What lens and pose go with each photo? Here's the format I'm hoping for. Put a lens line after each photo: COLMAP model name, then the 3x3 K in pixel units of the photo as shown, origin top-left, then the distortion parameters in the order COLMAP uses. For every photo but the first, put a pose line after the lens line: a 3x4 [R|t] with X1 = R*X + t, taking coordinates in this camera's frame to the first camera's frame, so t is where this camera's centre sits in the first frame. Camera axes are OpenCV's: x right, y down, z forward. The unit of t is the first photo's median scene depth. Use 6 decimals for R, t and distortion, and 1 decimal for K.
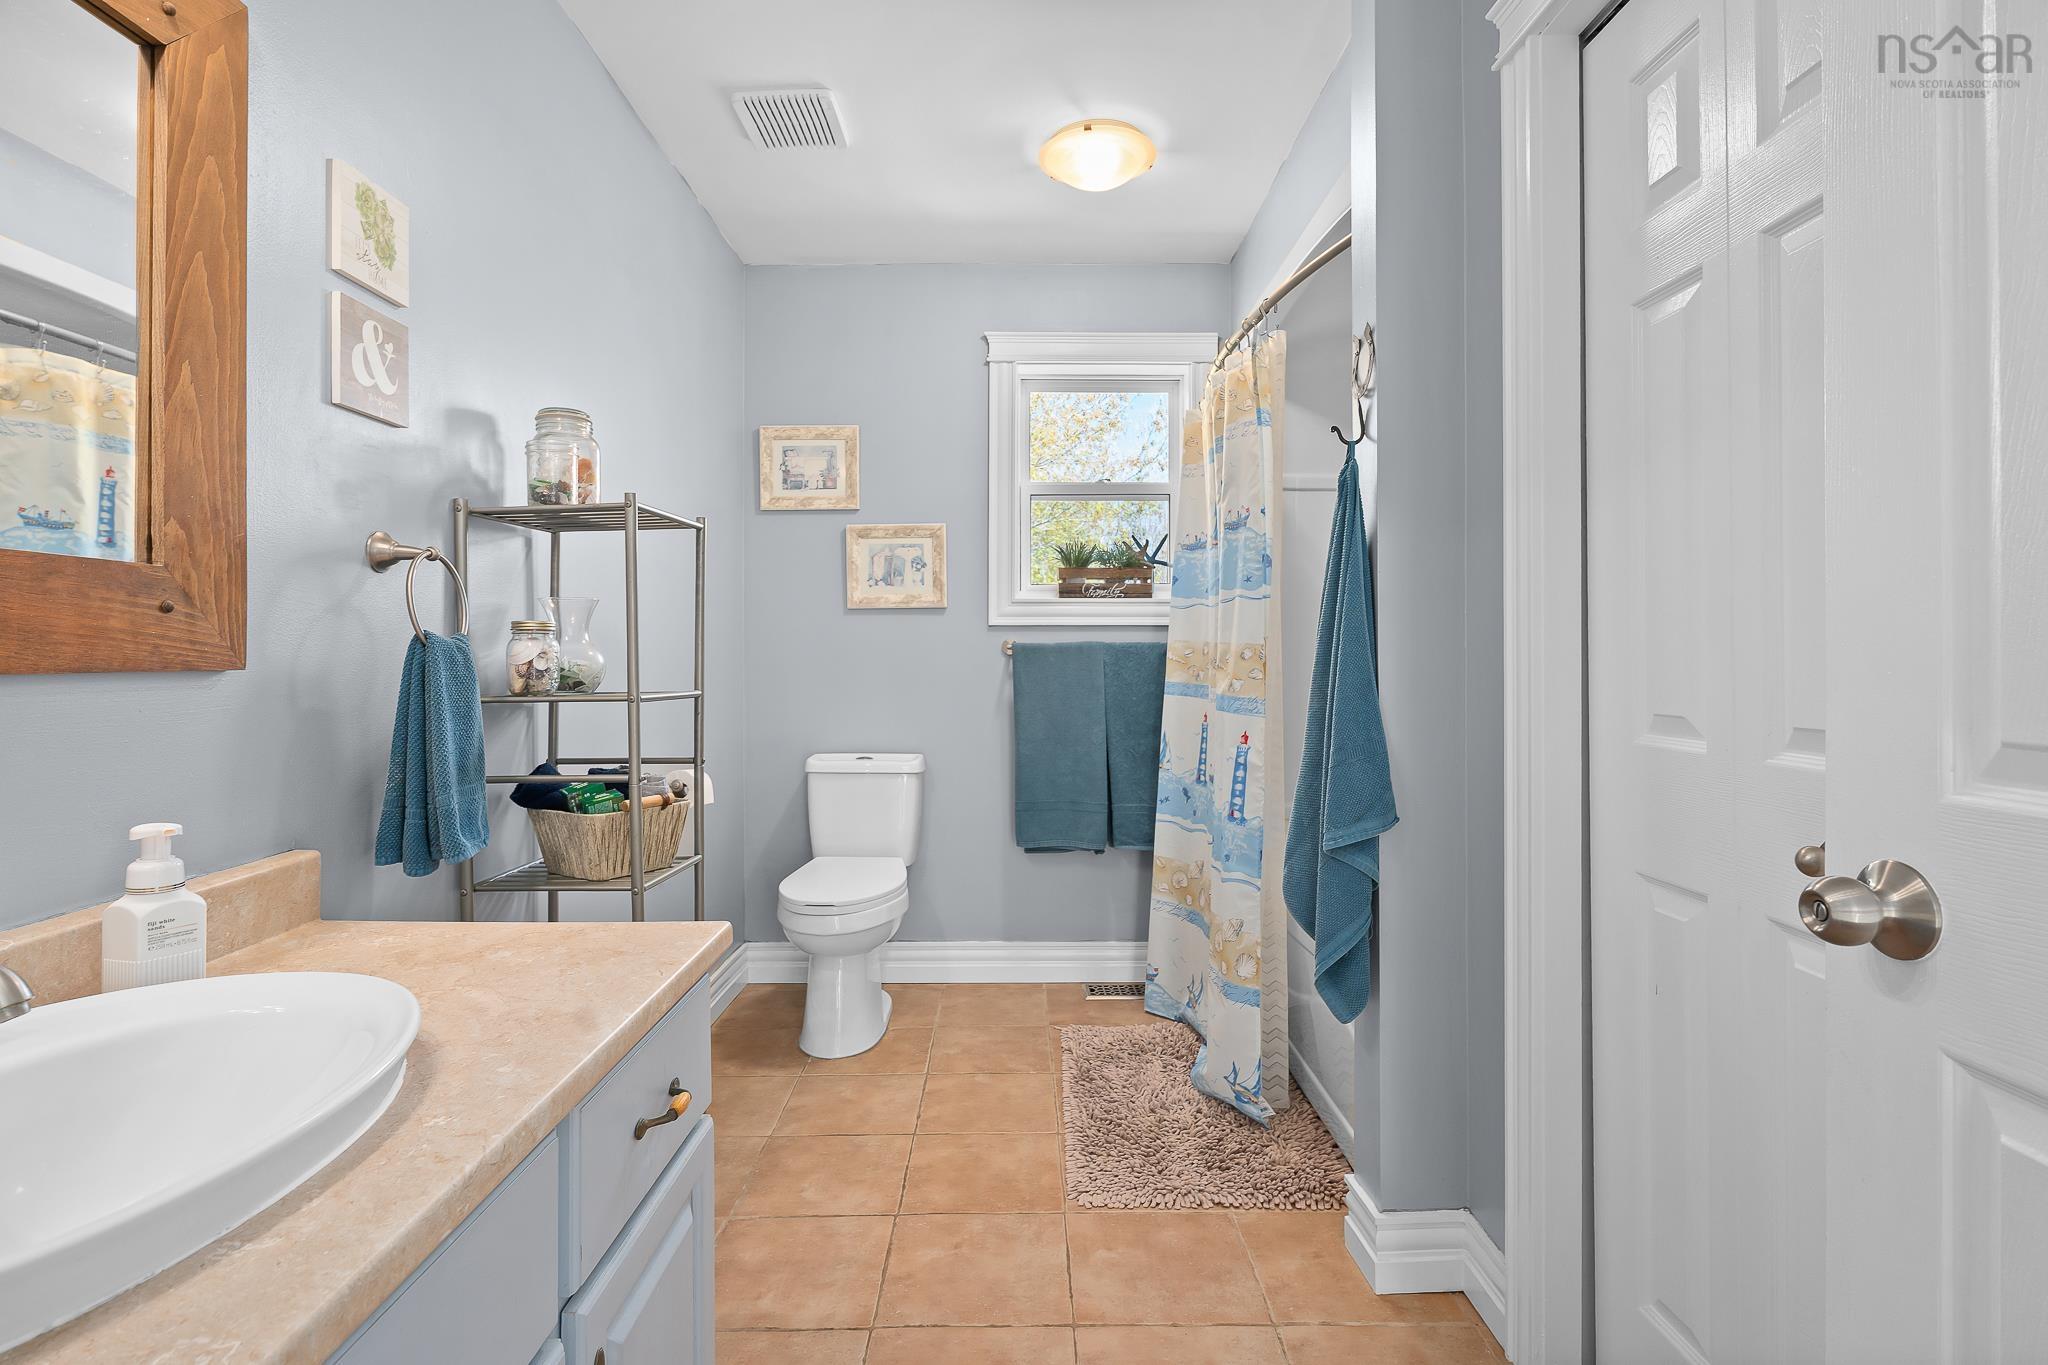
lens RADIAL K [[1019.5, 0, 1013.7], [0, 1019.5, 657.6], [0, 0, 1]] dist [-0.002102, -0.000106]
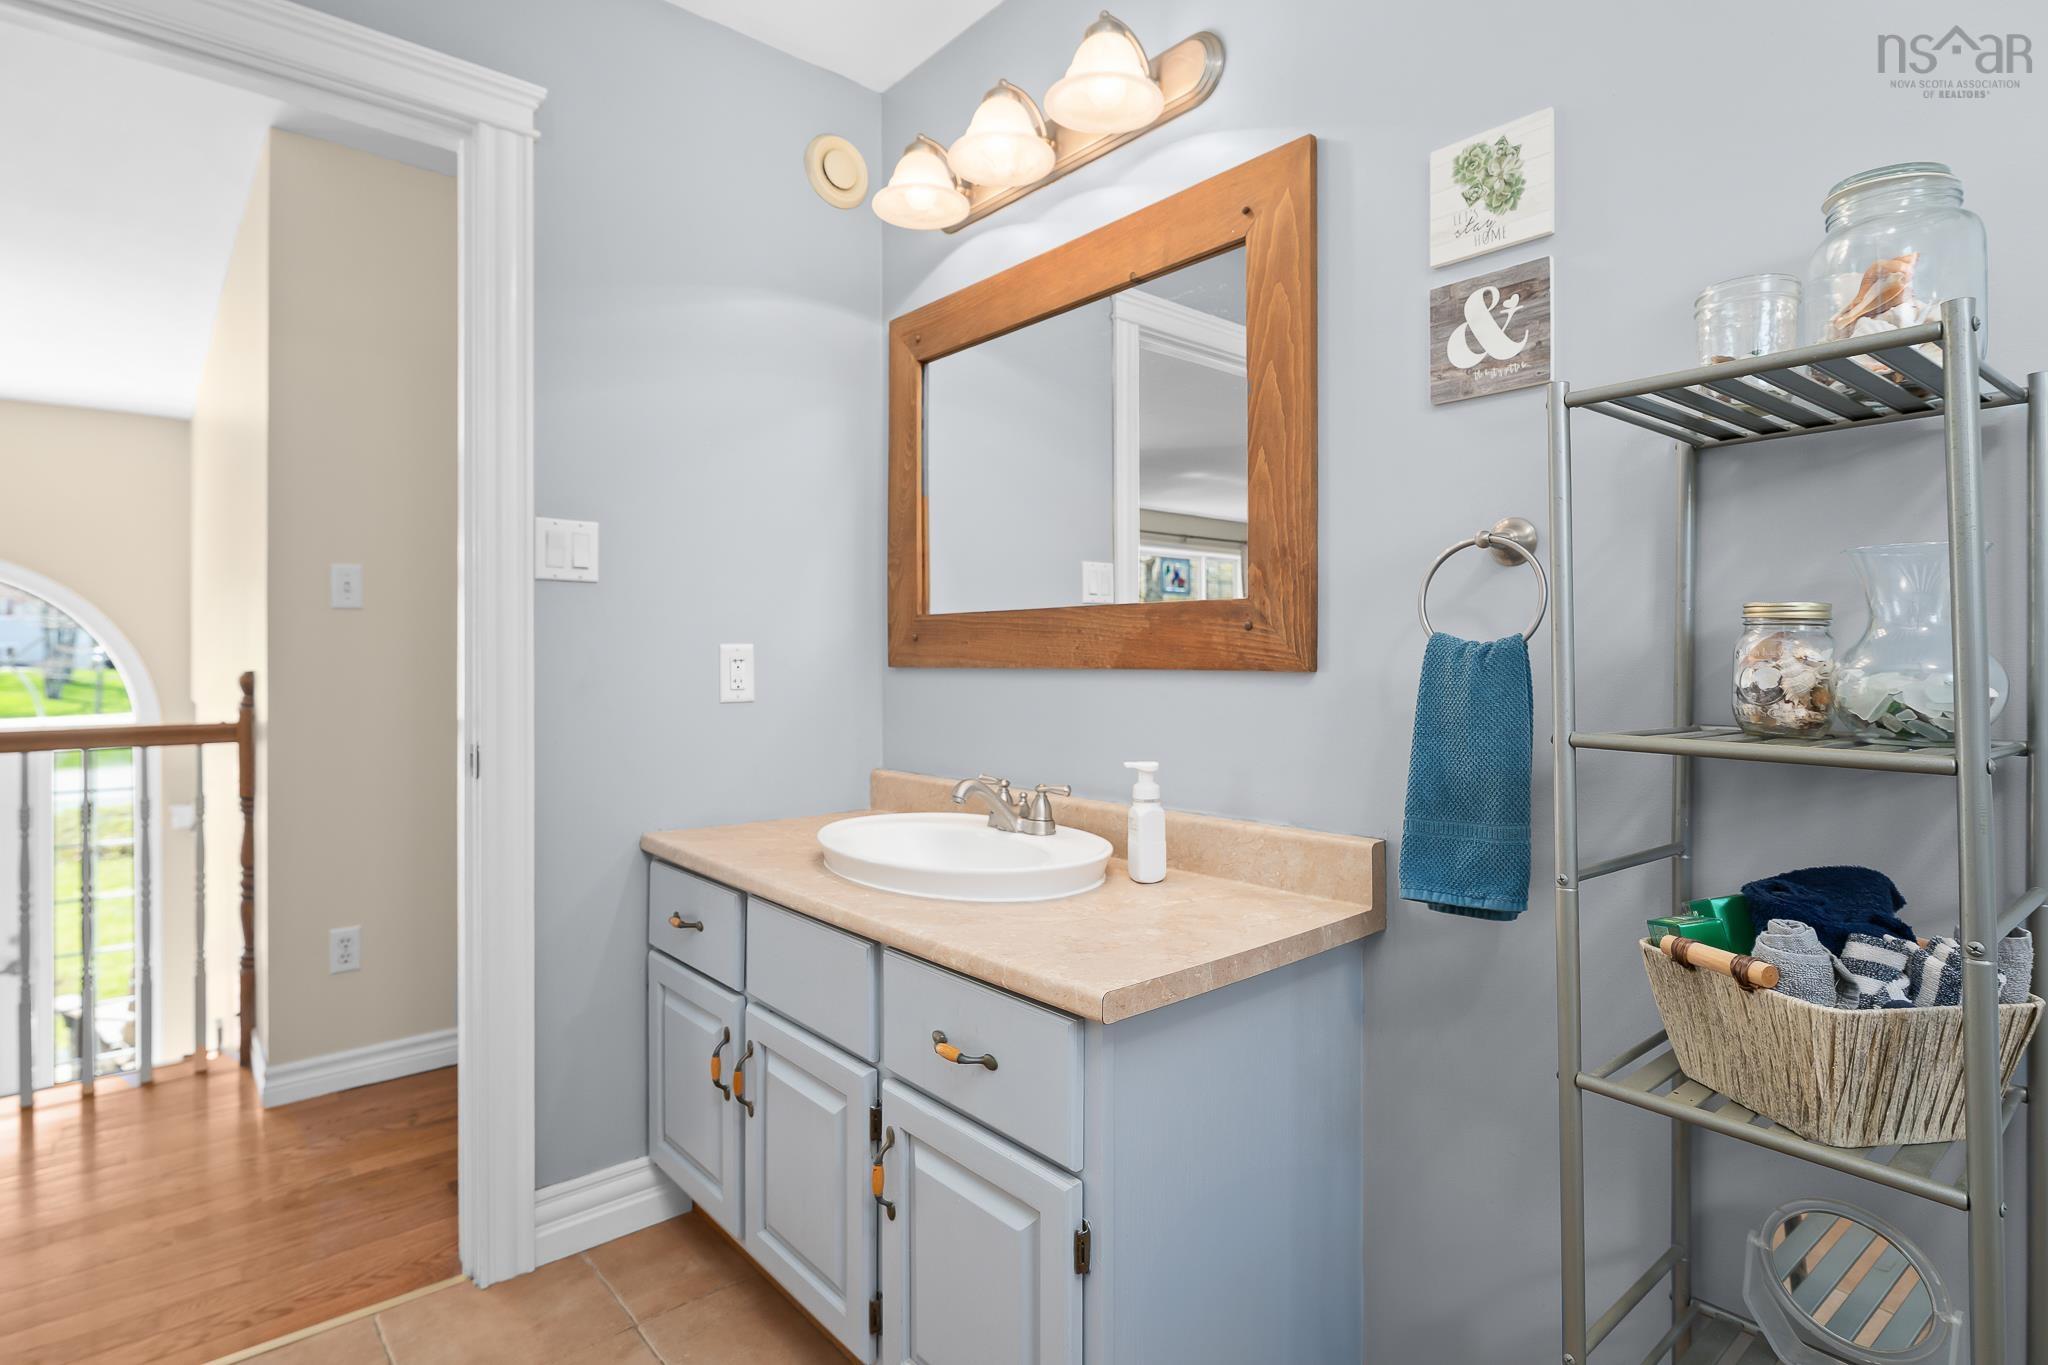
lens RADIAL K [[1019.5, 0, 1013.7], [0, 1019.5, 657.6], [0, 0, 1]] dist [-0.002102, -0.000106]
pose [[-0.750597, 0.003720, -0.660750, 0.283296], [-0.000724, 0.999979, 0.006452, -0.011063], [0.660760, 0.005321, -0.750578, 1.443613]]
